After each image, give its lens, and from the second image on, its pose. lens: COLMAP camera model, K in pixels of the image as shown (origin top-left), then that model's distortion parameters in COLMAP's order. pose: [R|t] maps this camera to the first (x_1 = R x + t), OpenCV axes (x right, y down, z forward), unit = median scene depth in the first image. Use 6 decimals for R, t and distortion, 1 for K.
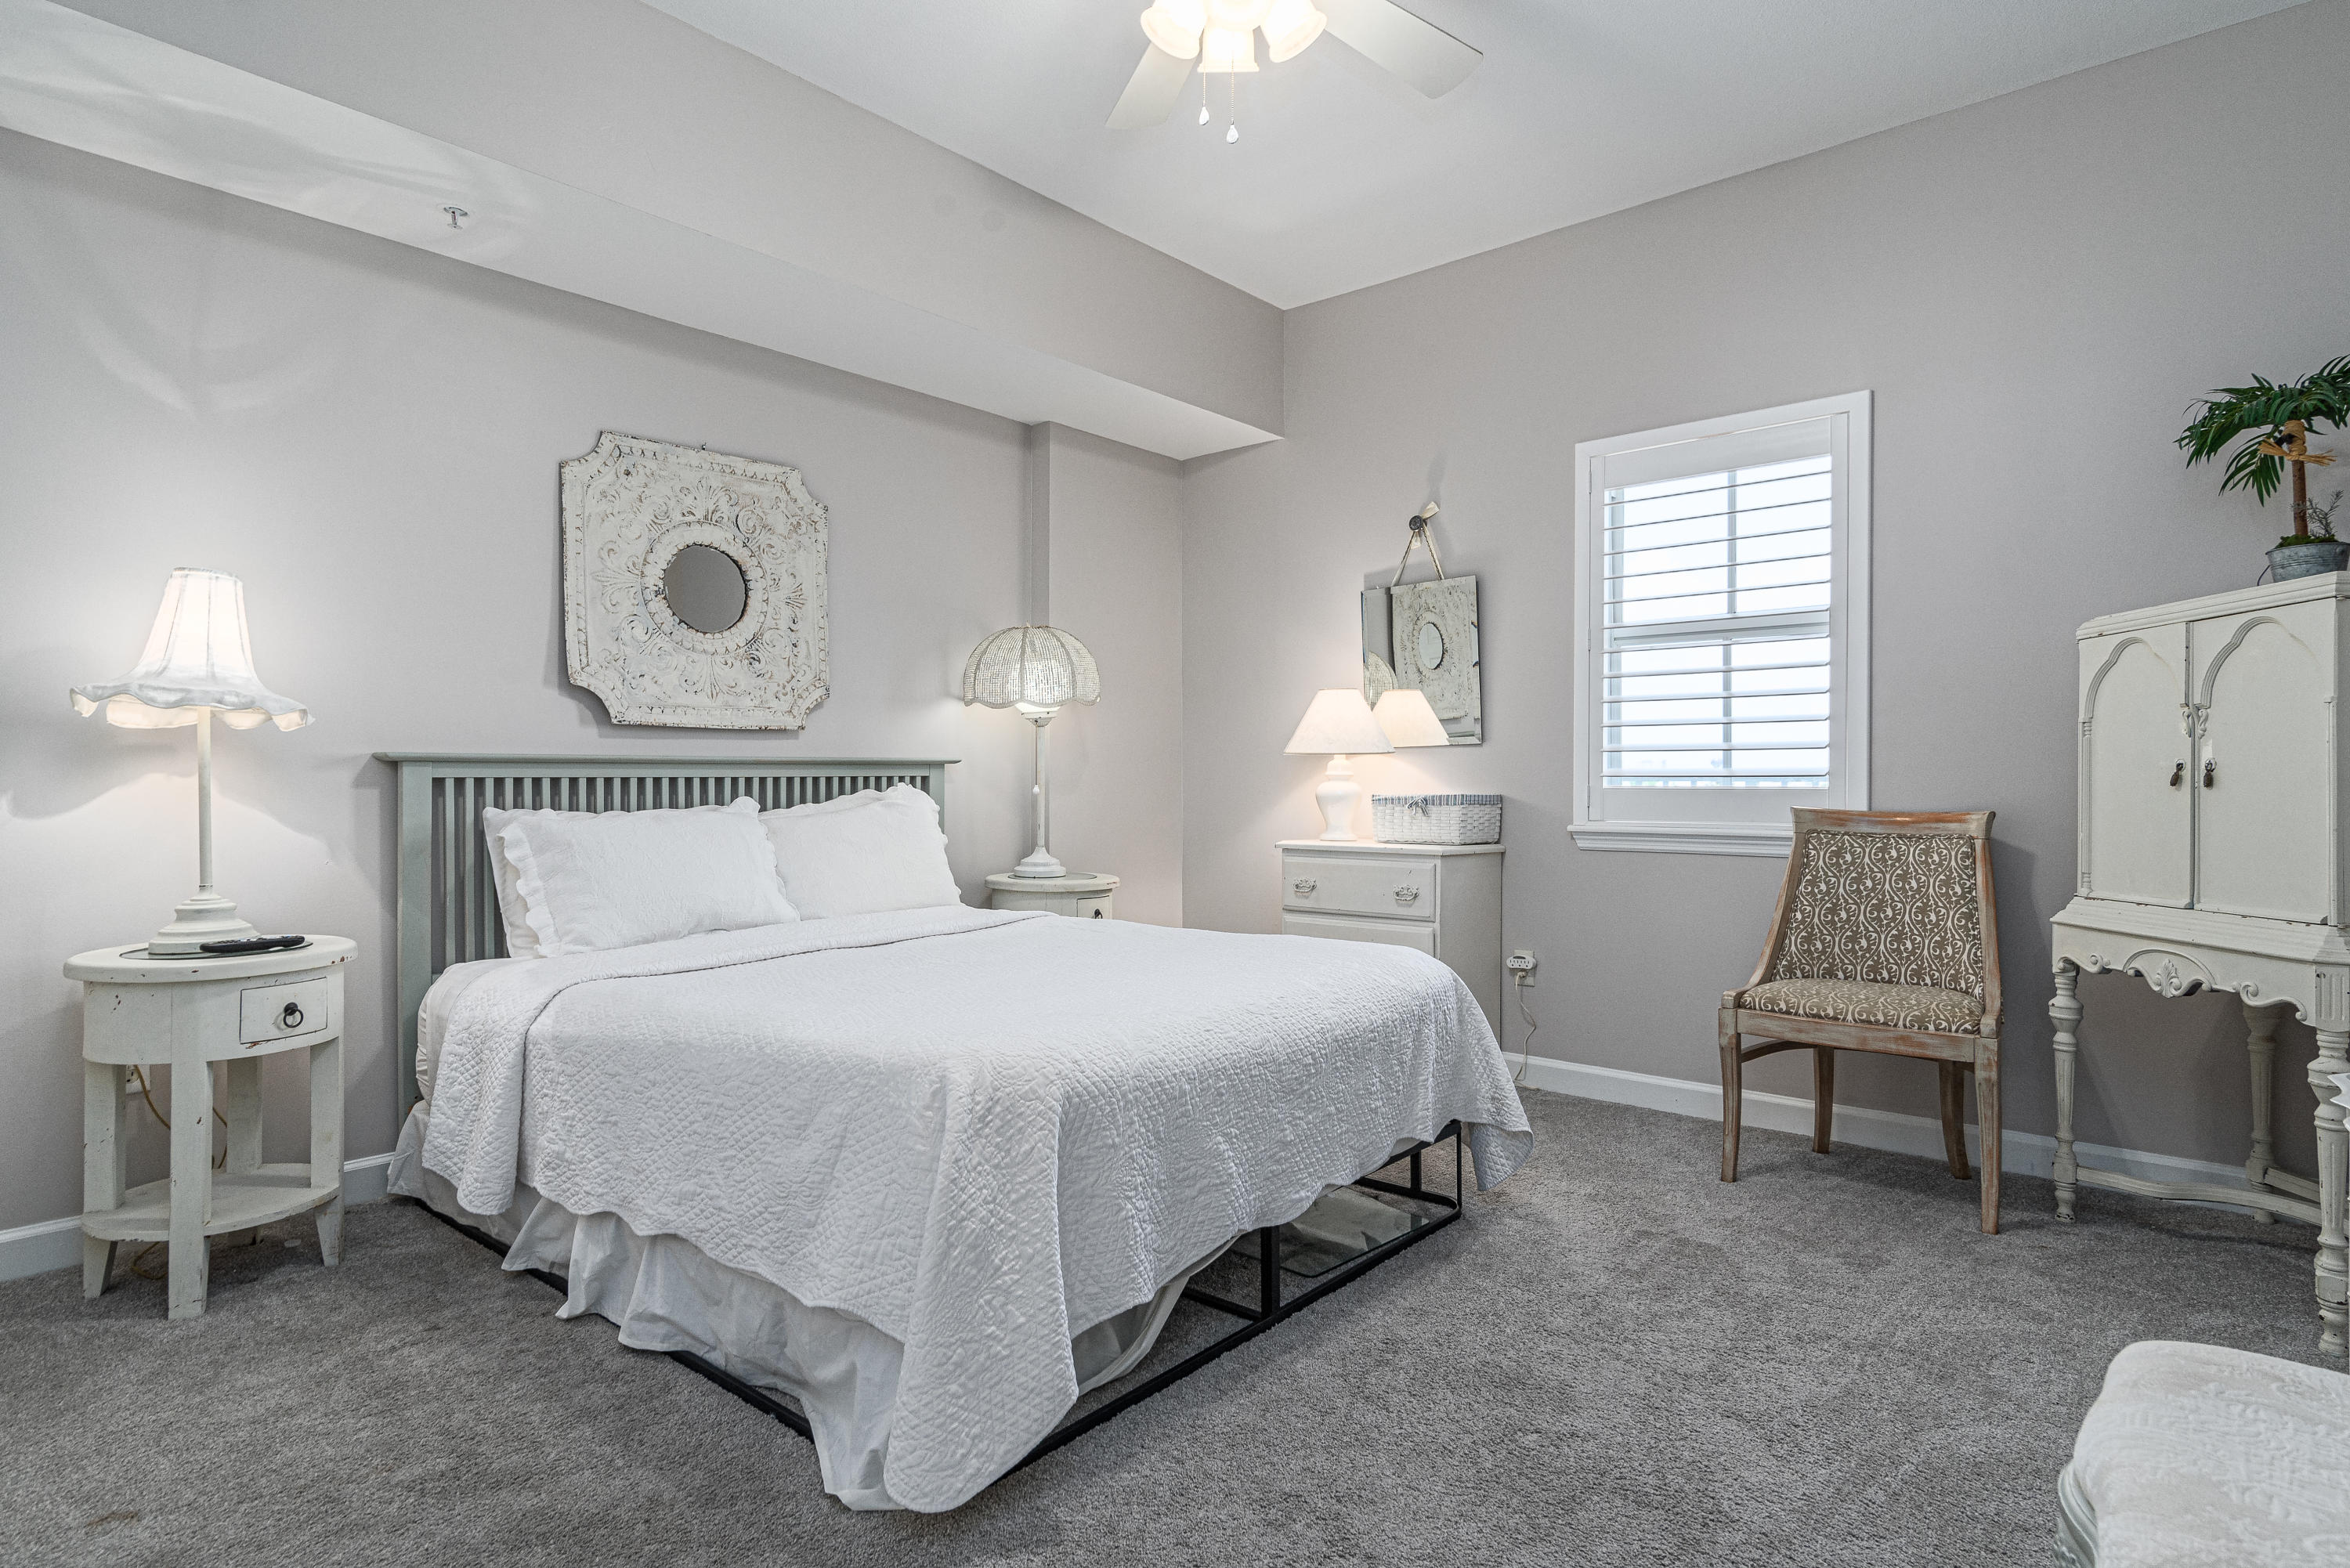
lens RADIAL K [[1269.5, 0, 1185.7], [0, 1269.5, 788.6], [0, 0, 1]] dist [-0.004136, -0.001408]
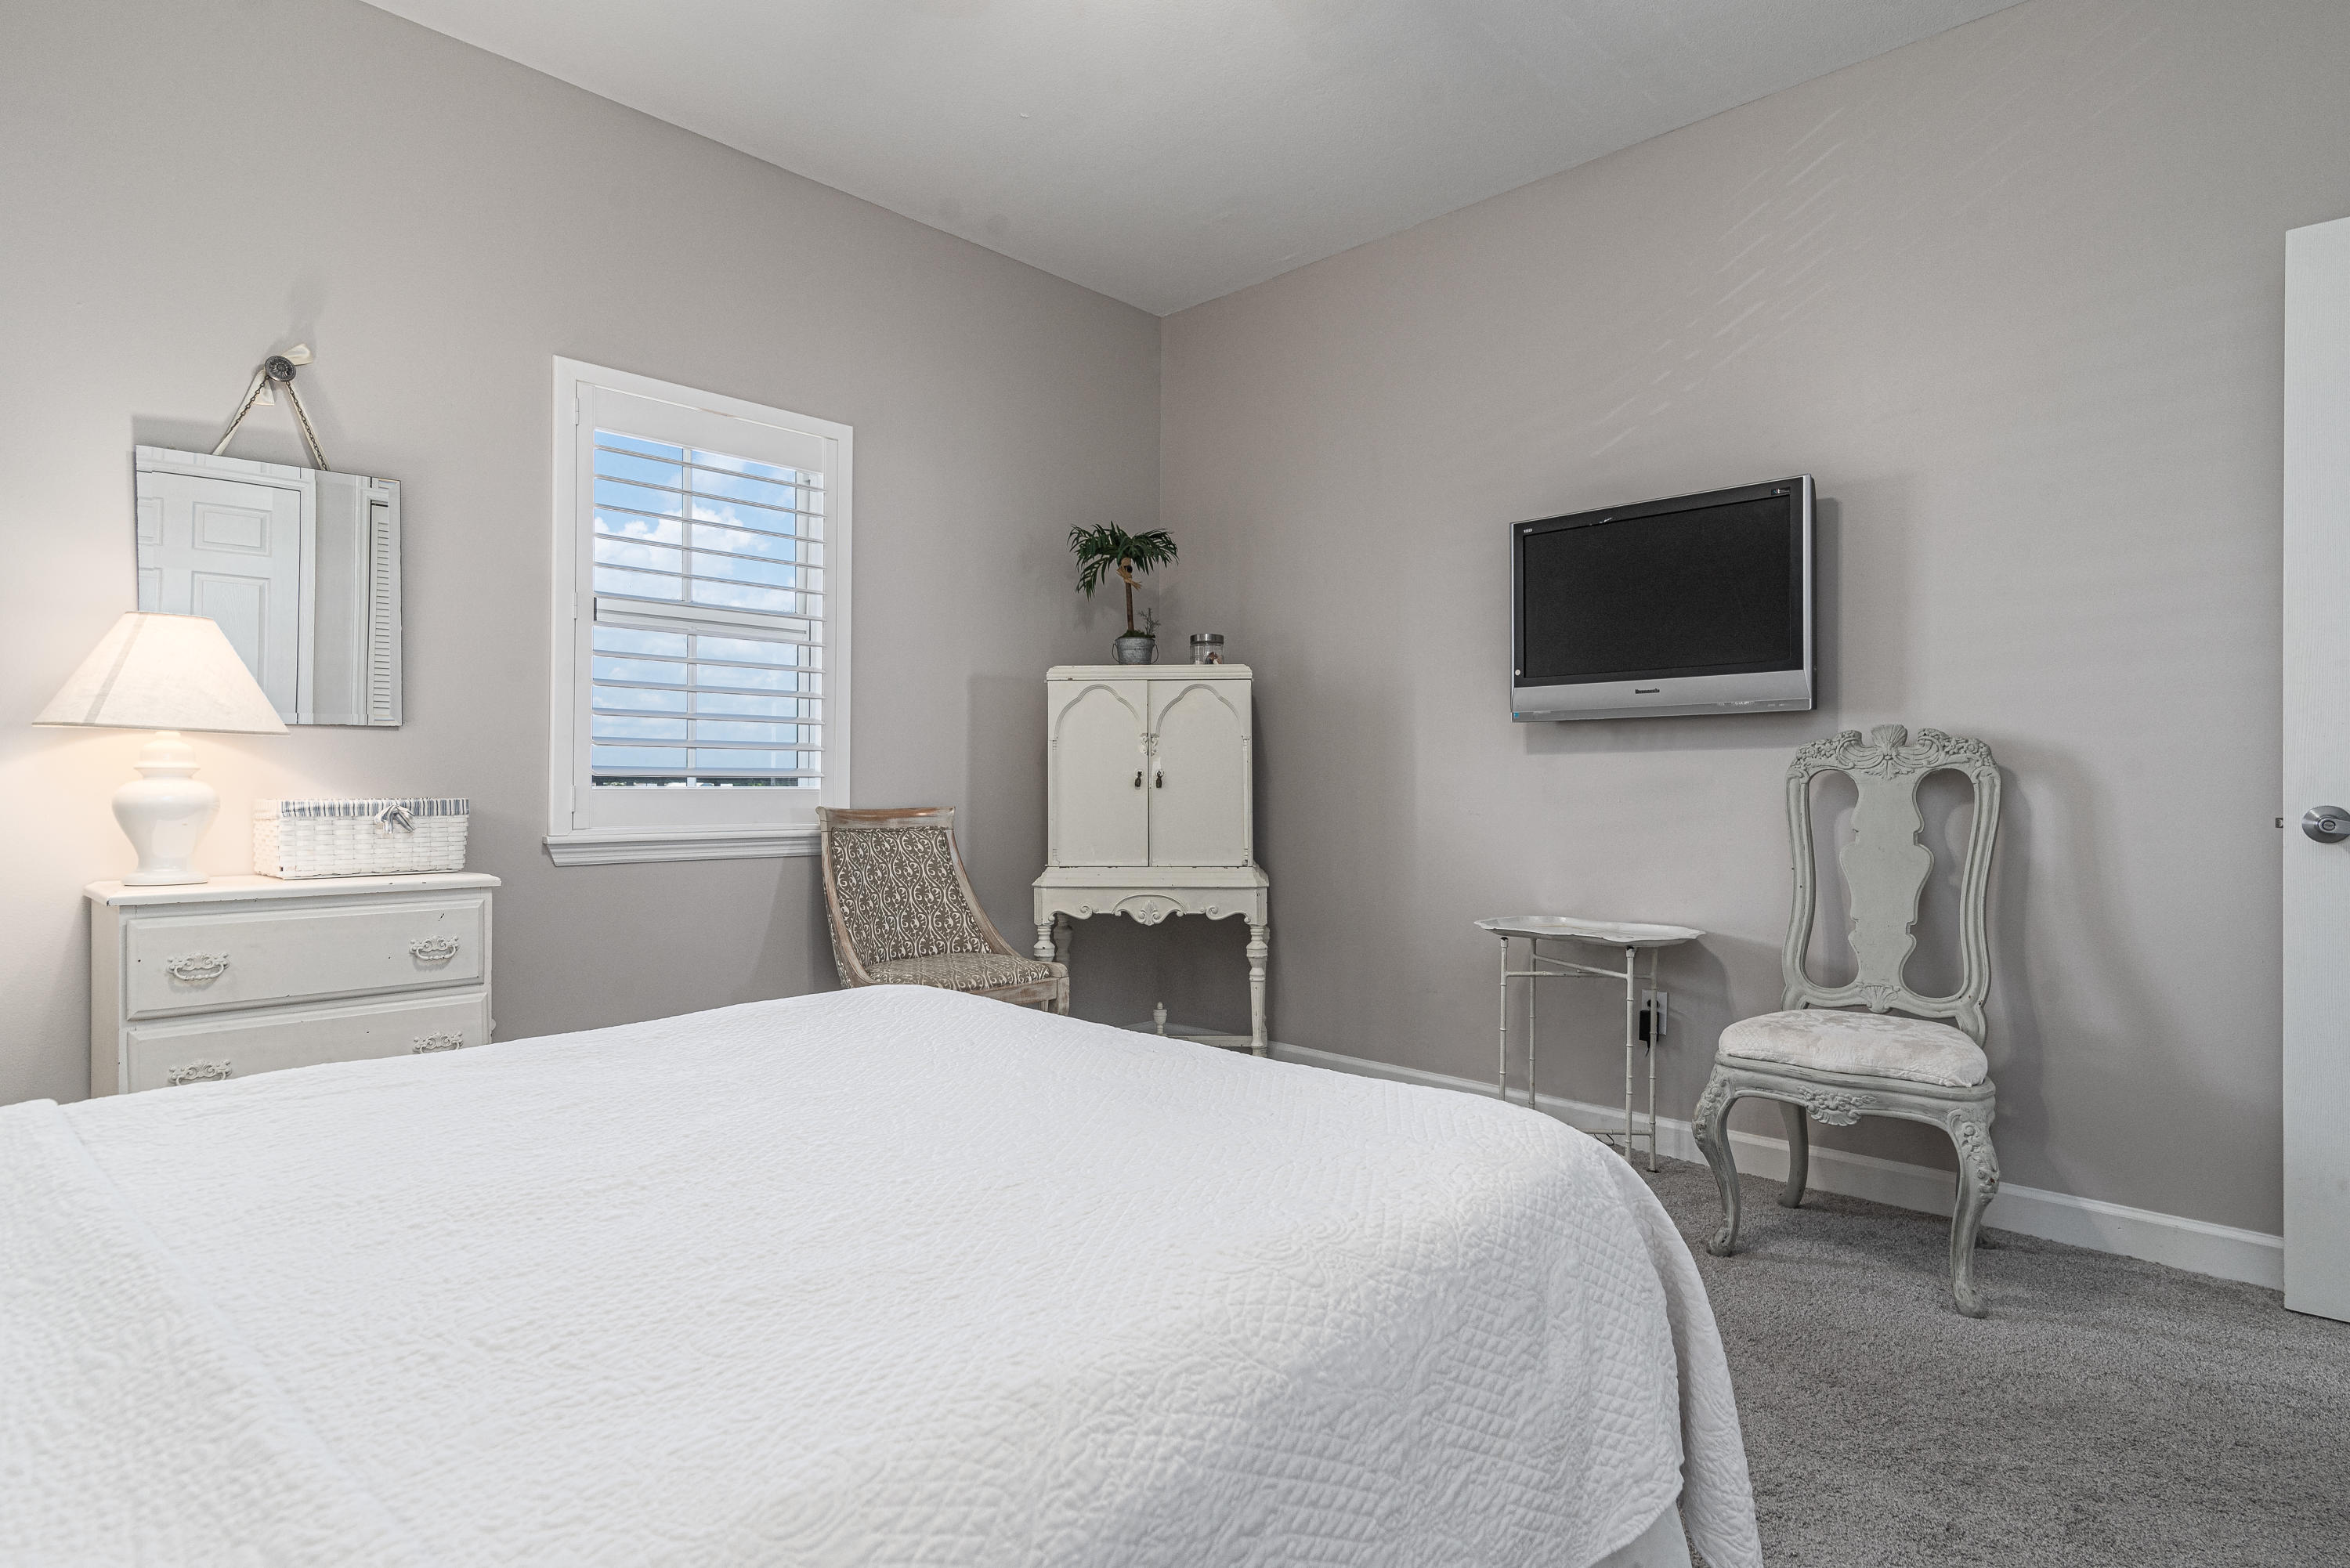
lens RADIAL K [[1269.5, 0, 1185.7], [0, 1269.5, 788.6], [0, 0, 1]] dist [-0.004136, -0.001408]
pose [[0.024741, -0.005749, 0.999677, -0.598978], [-0.001000, 0.999983, 0.005776, -0.006975], [-0.999693, -0.001143, 0.024735, 0.736929]]
